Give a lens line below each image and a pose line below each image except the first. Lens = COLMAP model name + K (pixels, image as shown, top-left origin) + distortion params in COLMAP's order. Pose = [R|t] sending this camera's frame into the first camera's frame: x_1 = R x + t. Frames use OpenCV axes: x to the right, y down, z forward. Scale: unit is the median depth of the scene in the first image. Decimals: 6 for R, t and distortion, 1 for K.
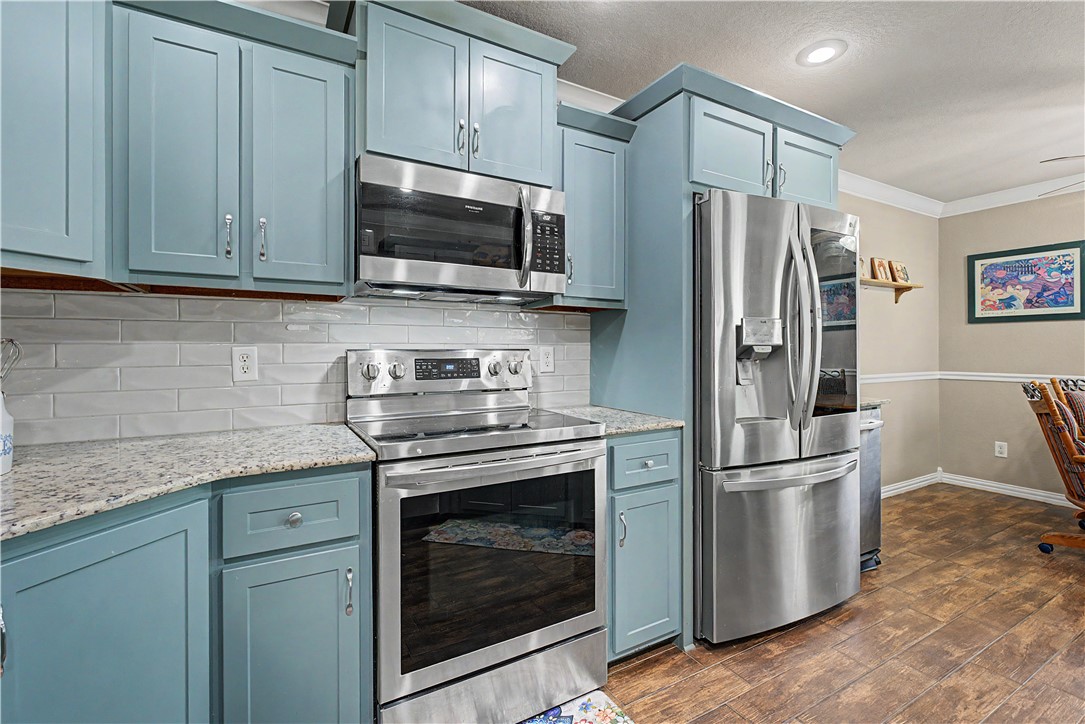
lens RADIAL K [[483.7, 0, 546.0], [0, 483.7, 348.5], [0, 0, 1]] dist [-0.010028, 0.000475]
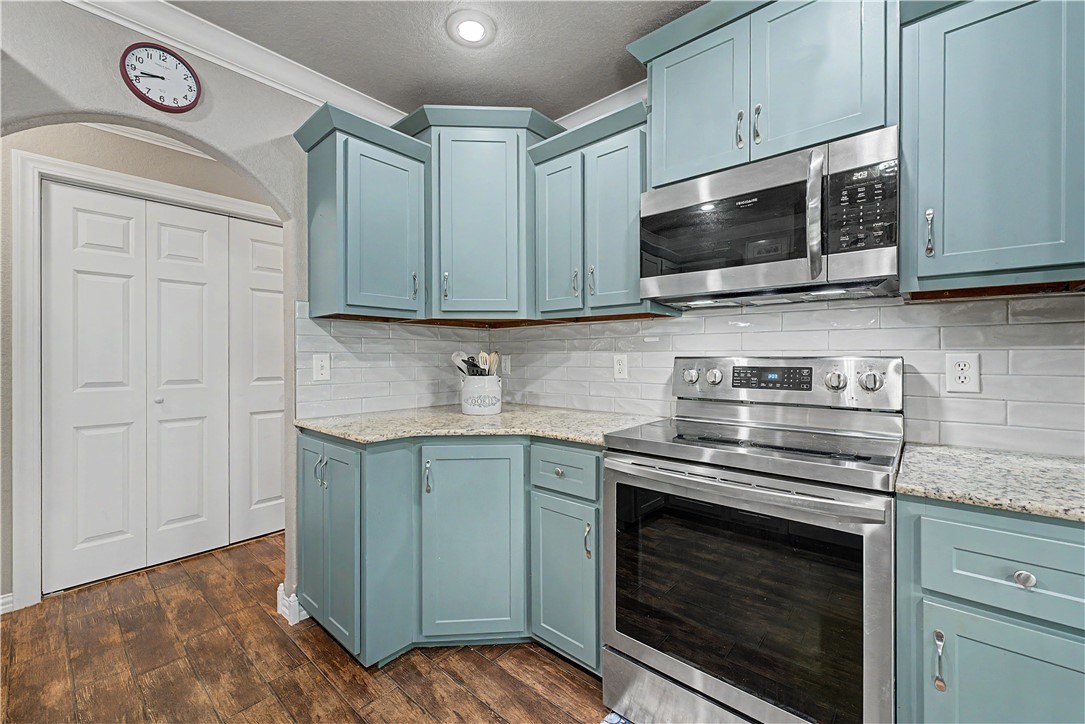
lens RADIAL K [[437.7, 0, 541.9], [0, 437.7, 356.8], [0, 0, 1]] dist [-0.000933, 0.000175]
pose [[0.324372, 0.001579, -0.945928, 0.496965], [0.001472, 0.999997, 0.002174, -0.000862], [0.945929, -0.002098, 0.324368, 0.358001]]
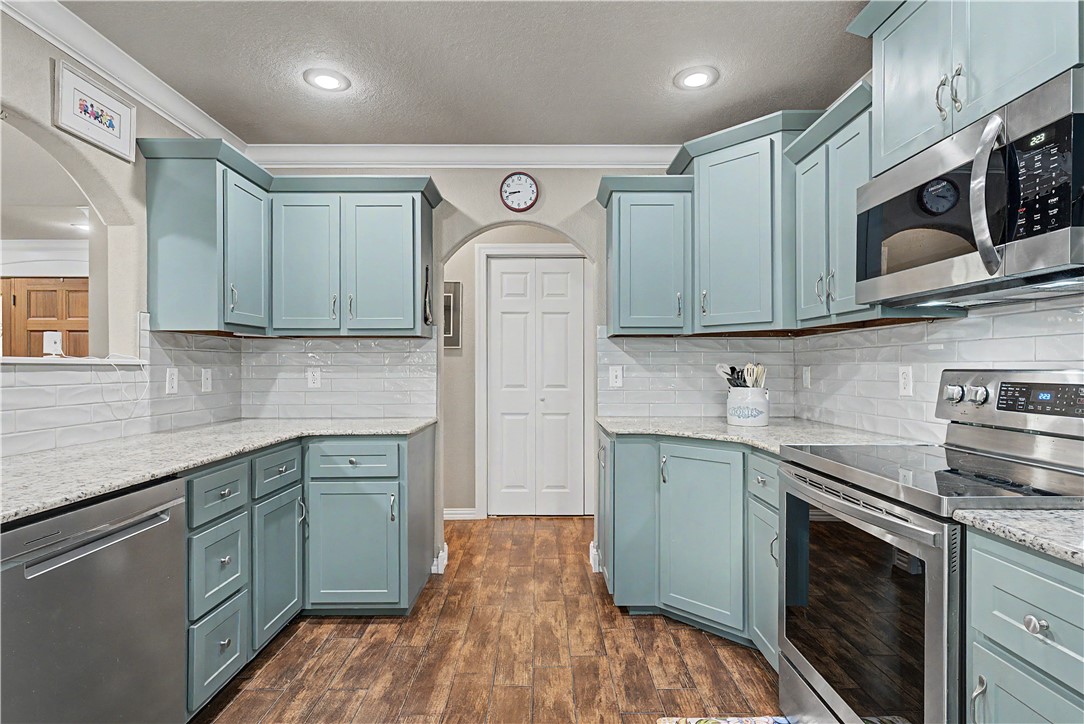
lens RADIAL K [[540.8, 0, 538.6], [0, 540.8, 366.5], [0, 0, 1]] dist [-0.004927, -0.001144]
pose [[-0.498308, 0.000908, -0.866999, 0.896986], [0.002127, 0.999998, -0.000176, -0.004638], [0.866997, -0.001932, -0.498309, 0.857598]]
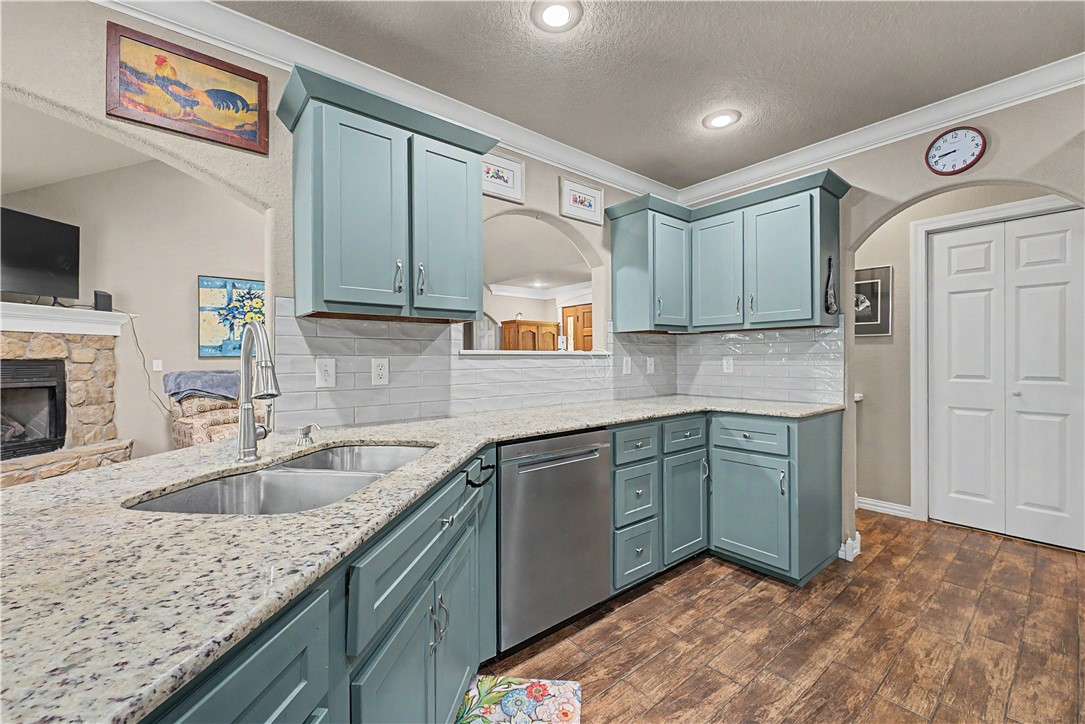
lens RADIAL K [[437.7, 0, 543.8], [0, 437.7, 359.4], [0, 0, 1]] dist [-0.000933, 0.000175]
pose [[-0.986748, 0.007343, -0.162096, 0.738282], [0.006984, 0.999972, 0.002788, -0.000658], [0.162112, 0.001619, -0.986771, 0.955340]]
